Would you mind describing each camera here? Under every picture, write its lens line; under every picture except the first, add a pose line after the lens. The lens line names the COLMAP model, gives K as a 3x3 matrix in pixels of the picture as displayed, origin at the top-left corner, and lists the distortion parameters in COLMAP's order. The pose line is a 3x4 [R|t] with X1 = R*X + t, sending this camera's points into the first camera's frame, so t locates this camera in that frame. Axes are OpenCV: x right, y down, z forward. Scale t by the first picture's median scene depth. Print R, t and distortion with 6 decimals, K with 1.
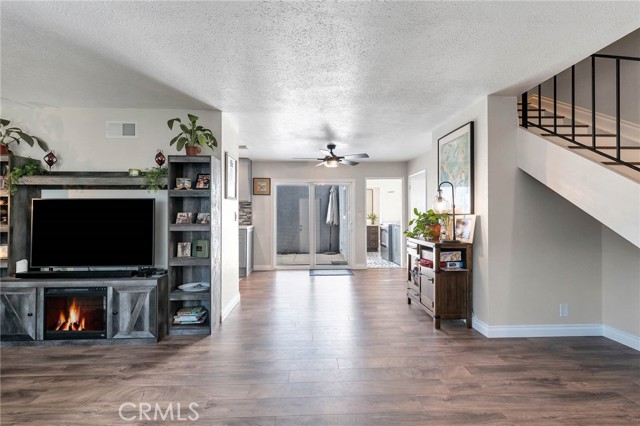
lens RADIAL K [[262.6, 0, 317.1], [0, 262.6, 213.1], [0, 0, 1]] dist [-0.002903, -0.000356]
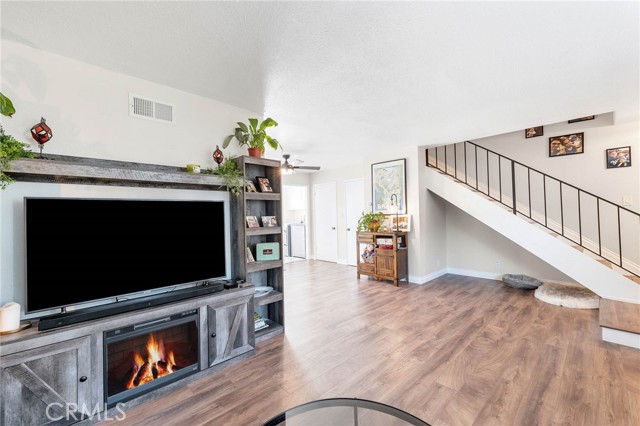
lens RADIAL K [[262.6, 0, 316.9], [0, 262.6, 212.3], [0, 0, 1]] dist [-0.002903, -0.000356]
pose [[0.755300, -0.007757, 0.655334, -1.062591], [0.016556, 0.999837, -0.007247, -0.005123], [-0.655170, 0.016324, 0.755305, 0.132859]]
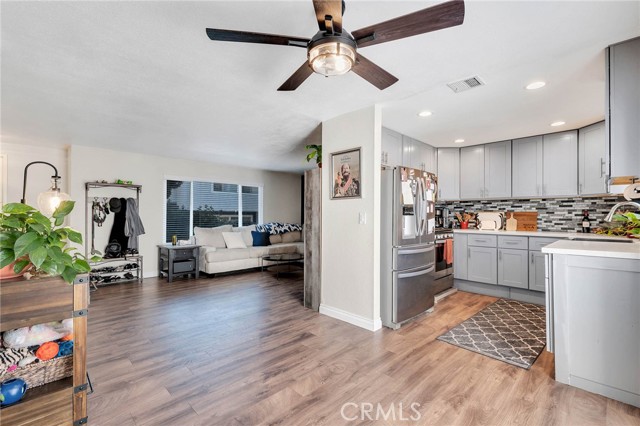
lens RADIAL K [[286.6, 0, 317.9], [0, 286.6, 212.9], [0, 0, 1]] dist [0.000295, 0.000137]
pose [[-0.738199, -0.005334, -0.674562, 0.547695], [0.002916, 0.999934, -0.011098, 0.011398], [0.674577, -0.010159, -0.738135, 2.268885]]
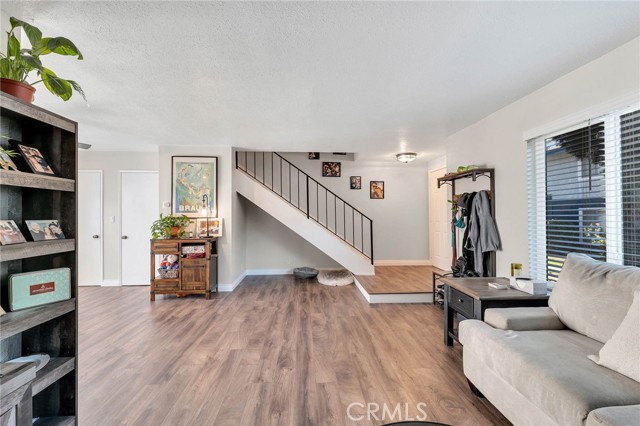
lens RADIAL K [[262.6, 0, 320.9], [0, 262.6, 212.5], [0, 0, 1]] dist [-0.002903, -0.000356]
pose [[-0.032391, 0.010598, 0.999419, -1.093376], [-0.000519, 0.999943, -0.010620, -0.011621], [-0.999475, -0.000863, -0.032383, 0.511181]]
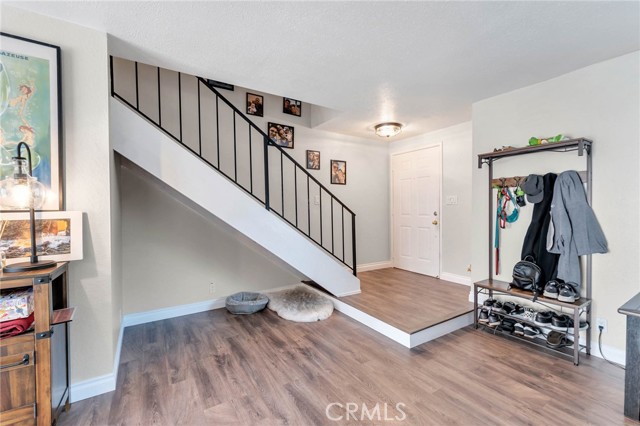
lens RADIAL K [[270.6, 0, 321.6], [0, 270.6, 212.8], [0, 0, 1]] dist [0.001235, -0.000881]
pose [[-0.509834, -0.011955, 0.860190, -0.241799], [0.001232, 0.999892, 0.014627, 0.001065], [-0.860272, 0.008518, -0.509764, 0.933640]]
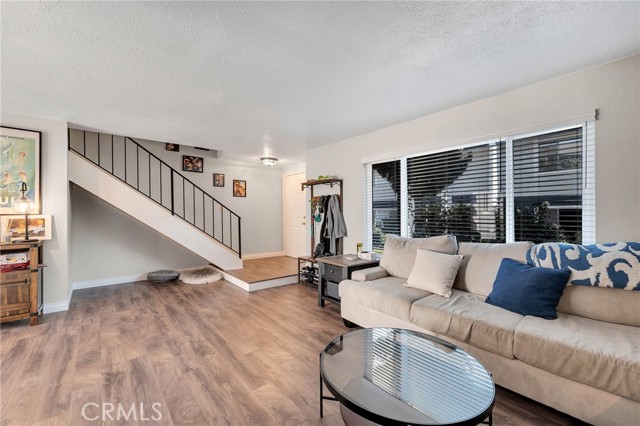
lens RADIAL K [[262.6, 0, 321.6], [0, 262.6, 212.5], [0, 0, 1]] dist [-0.002903, -0.000356]
pose [[-0.618996, 0.003357, 0.785387, -1.190592], [-0.001843, 0.999982, -0.005726, -0.000036], [-0.785392, -0.004992, -0.618979, 0.857593]]
